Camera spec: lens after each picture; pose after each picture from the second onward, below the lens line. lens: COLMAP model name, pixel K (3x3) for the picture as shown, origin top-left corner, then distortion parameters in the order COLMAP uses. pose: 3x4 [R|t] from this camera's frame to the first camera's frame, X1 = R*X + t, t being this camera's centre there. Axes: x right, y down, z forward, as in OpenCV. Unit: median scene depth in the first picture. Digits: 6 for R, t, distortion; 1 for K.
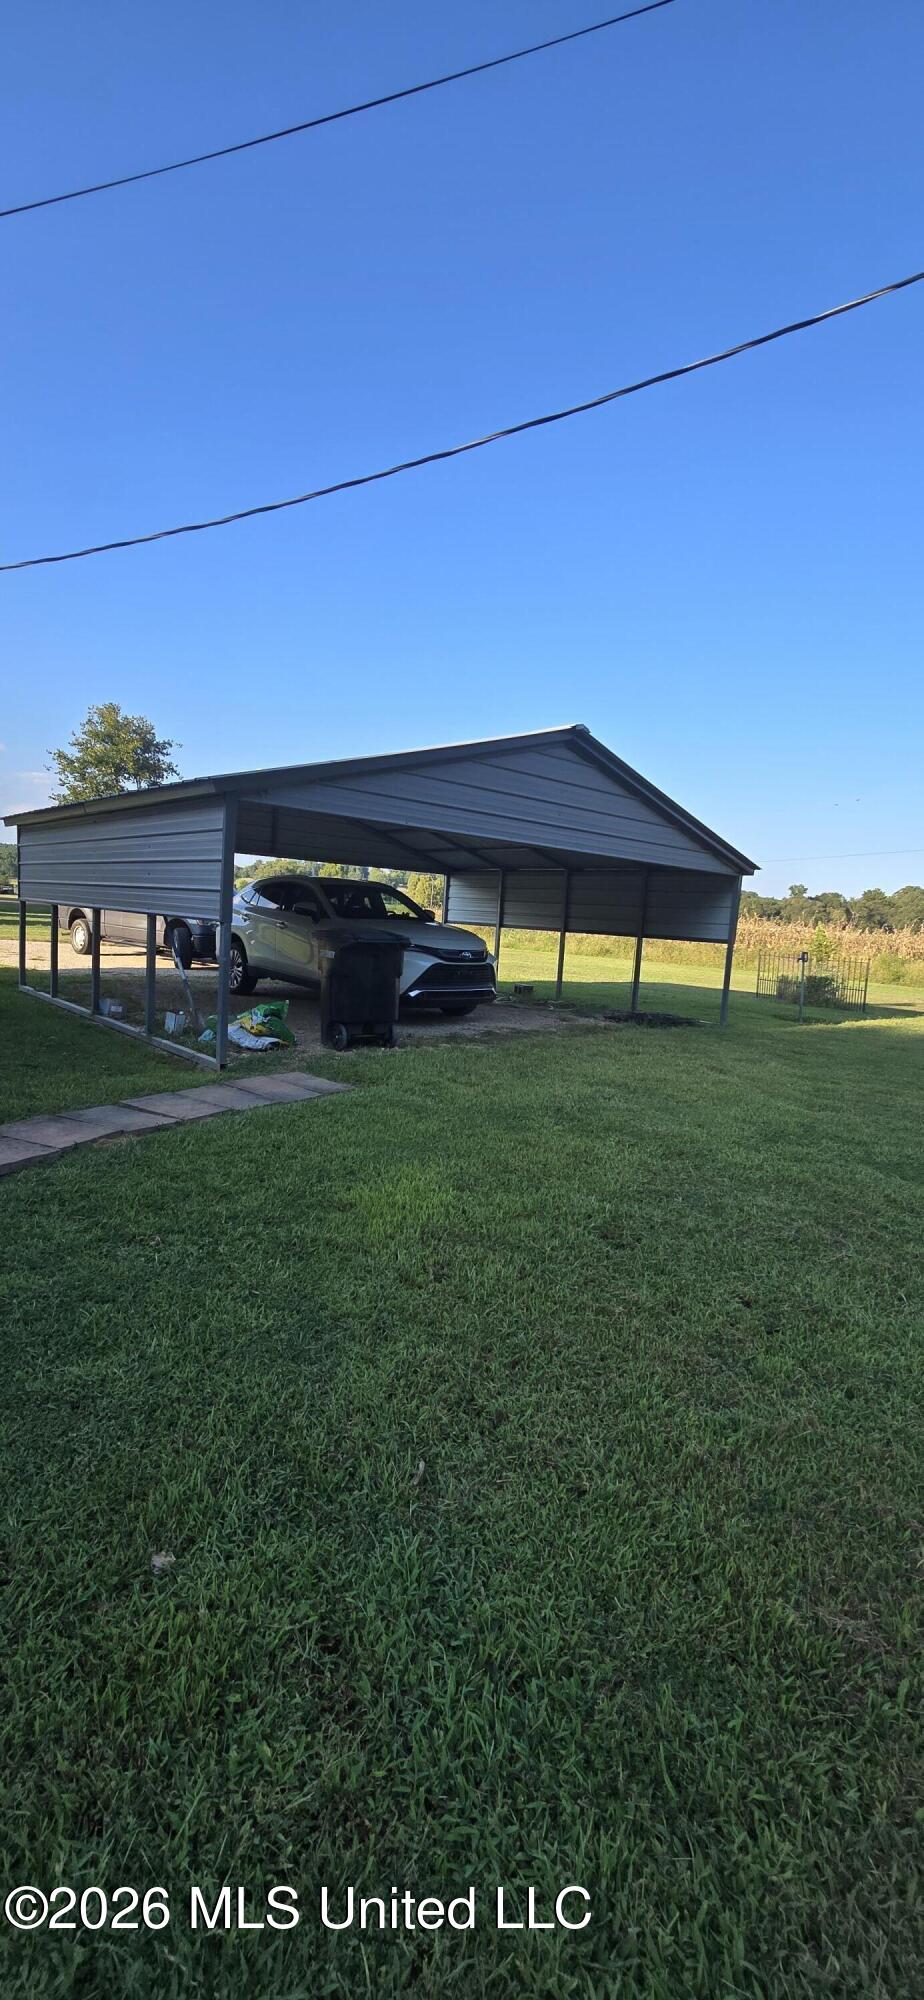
lens RADIAL K [[821.3, 0, 462.0], [0, 821.3, 1000.0], [0, 0, 1]] dist [-0.001134, 0.000037]
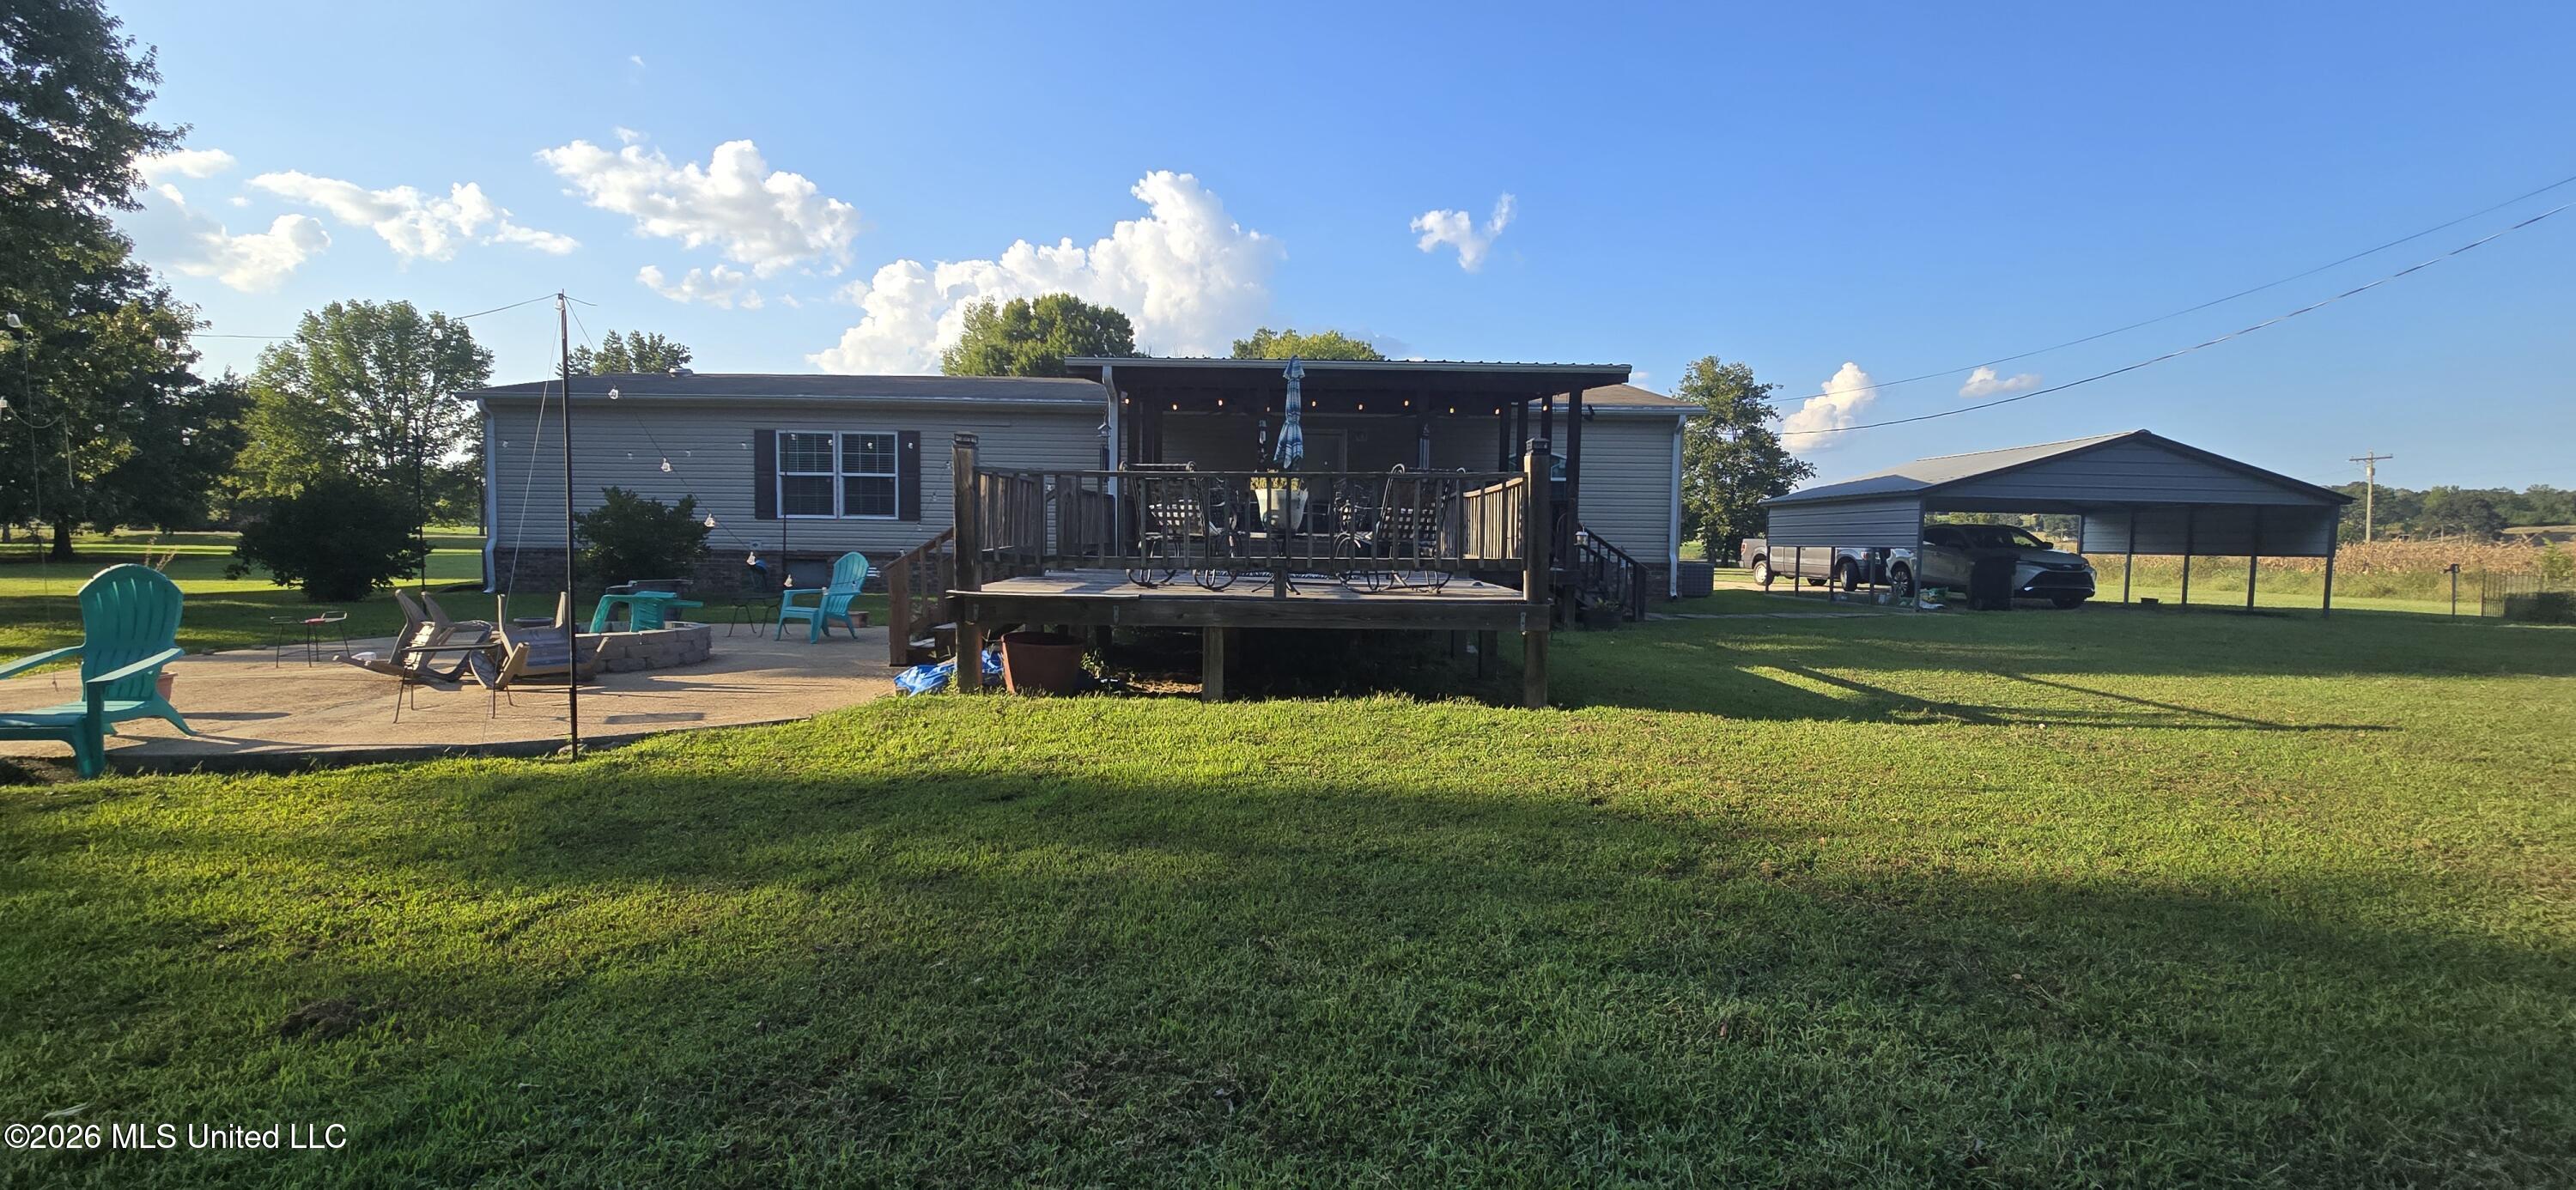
lens RADIAL K [[1057.8, 0, 1289.4], [0, 1057.8, 588.5], [0, 0, 1]] dist [-0.001134, 0.000037]
pose [[0.747885, -0.013980, -0.663681, 0.195330], [-0.044274, 0.996502, -0.070882, 0.167369], [0.662350, 0.082396, 0.744650, -1.293735]]
